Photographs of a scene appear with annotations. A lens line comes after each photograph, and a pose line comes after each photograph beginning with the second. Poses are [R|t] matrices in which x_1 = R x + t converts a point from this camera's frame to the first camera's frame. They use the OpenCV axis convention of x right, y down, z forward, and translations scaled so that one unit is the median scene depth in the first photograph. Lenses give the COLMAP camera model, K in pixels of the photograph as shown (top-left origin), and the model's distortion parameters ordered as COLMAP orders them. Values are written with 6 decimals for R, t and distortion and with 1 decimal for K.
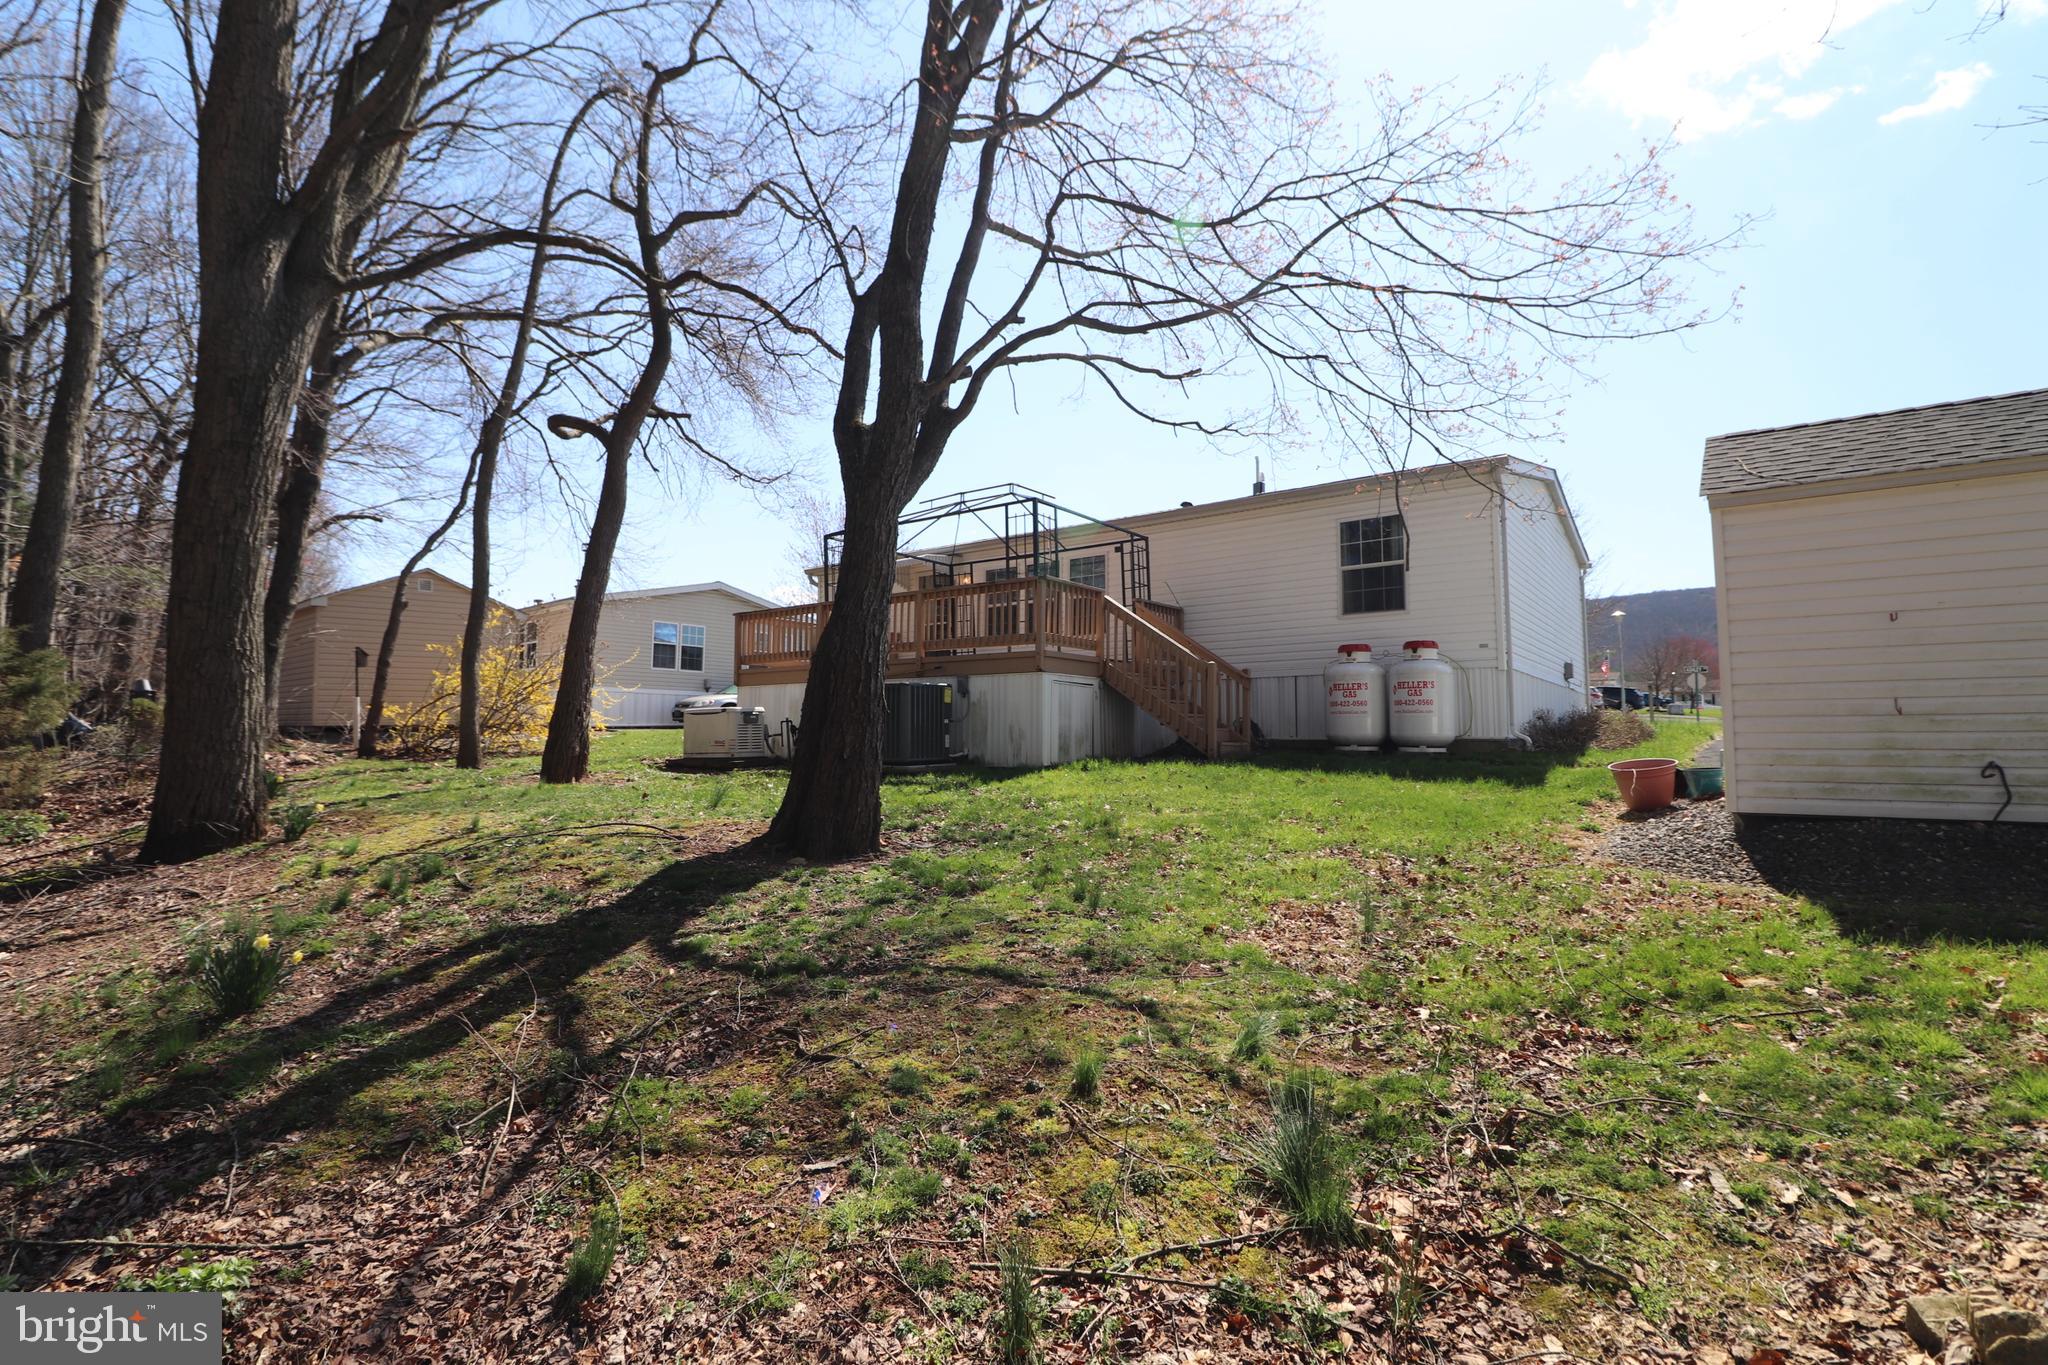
lens RADIAL K [[943.1, 0, 1018.7], [0, 943.1, 685.1], [0, 0, 1]] dist [-0.002481, -0.010673]
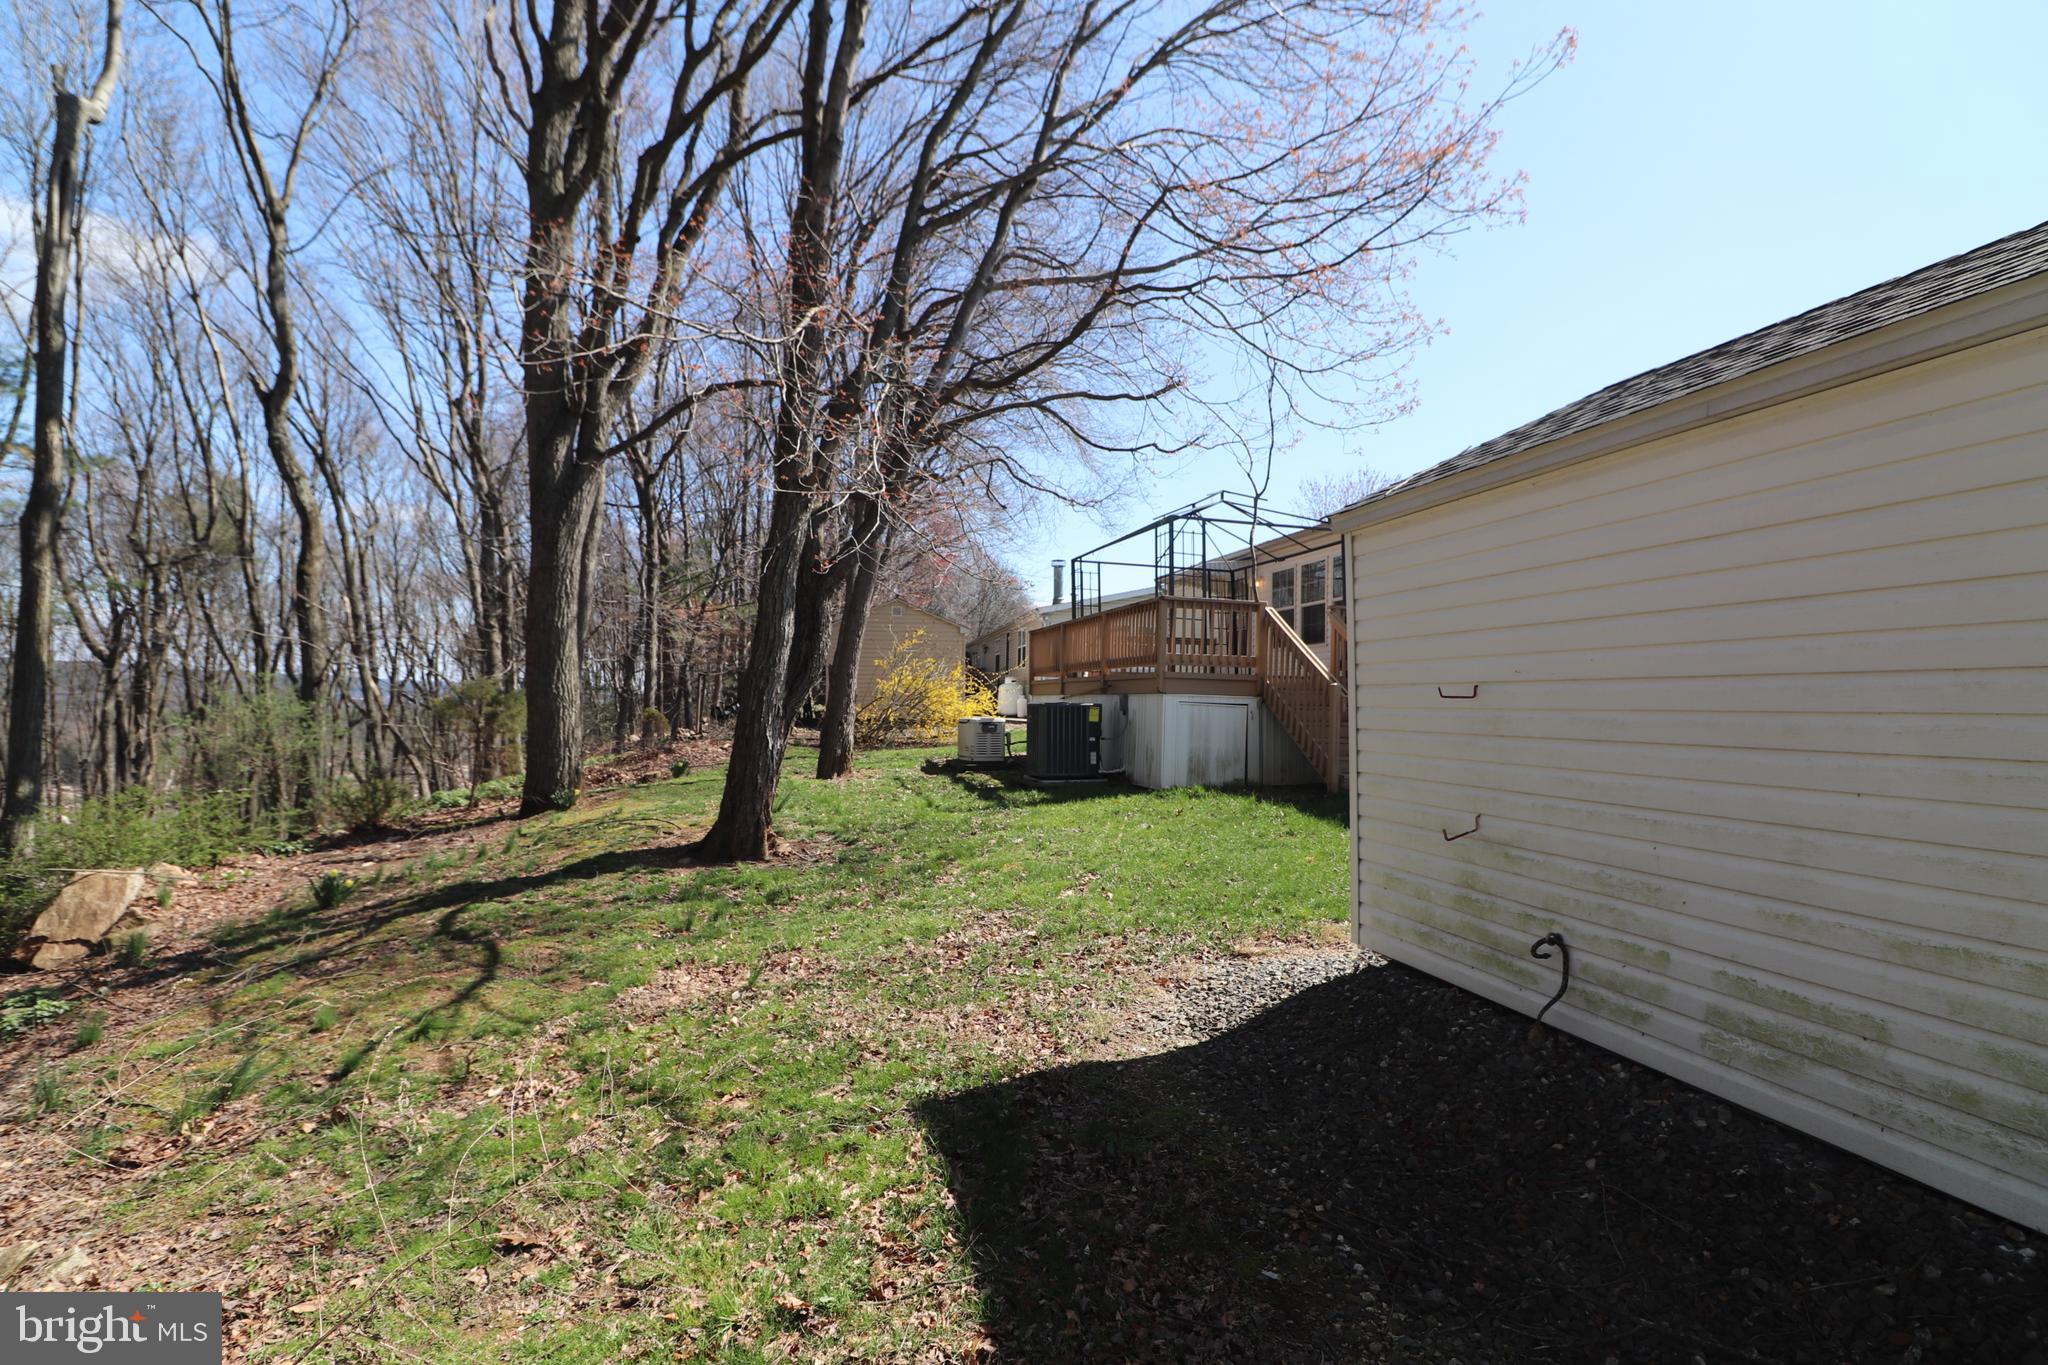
lens RADIAL K [[943.1, 0, 1023.5], [0, 943.1, 684.6], [0, 0, 1]] dist [-0.002481, -0.010673]
pose [[0.792258, -0.000117, -0.610187, 0.528449], [0.014603, 0.999717, 0.018768, -0.046143], [0.610012, -0.023780, 0.792035, 0.133722]]
